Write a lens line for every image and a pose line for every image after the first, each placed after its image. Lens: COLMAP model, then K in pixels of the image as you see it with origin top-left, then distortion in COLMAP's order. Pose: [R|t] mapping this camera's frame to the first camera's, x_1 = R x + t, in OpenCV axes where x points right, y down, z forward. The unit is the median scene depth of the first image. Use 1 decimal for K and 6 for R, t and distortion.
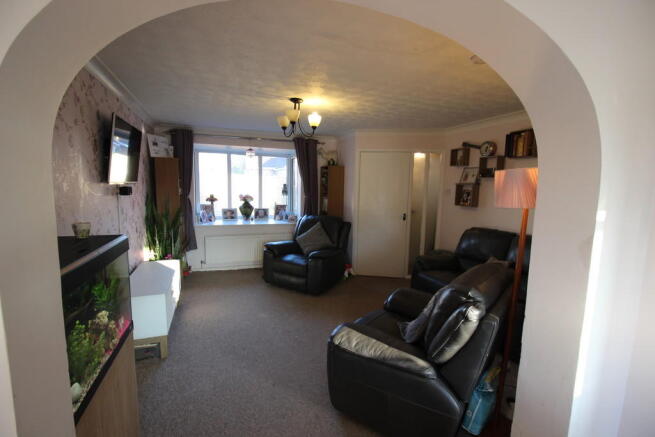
lens RADIAL K [[307.9, 0, 328.7], [0, 307.9, 222.2], [0, 0, 1]] dist [-0.021786, -0.000965]
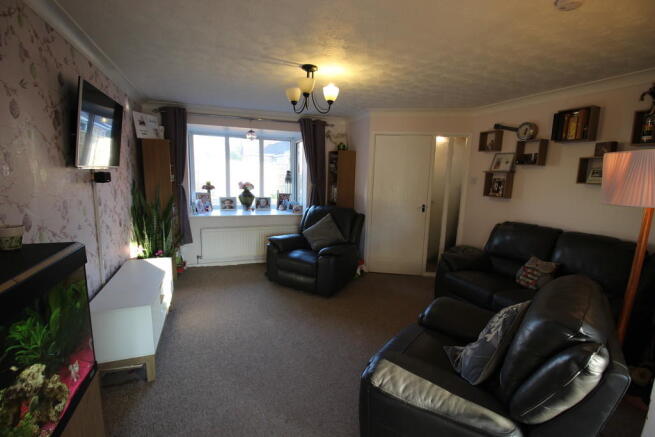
lens RADIAL K [[307.9, 0, 328.7], [0, 307.9, 222.2], [0, 0, 1]] dist [-0.021786, -0.000965]
pose [[0.999962, 0.005583, 0.006701, -0.045973], [-0.005845, 0.999190, 0.039814, -0.013466], [-0.006474, -0.039851, 0.999185, 0.130199]]
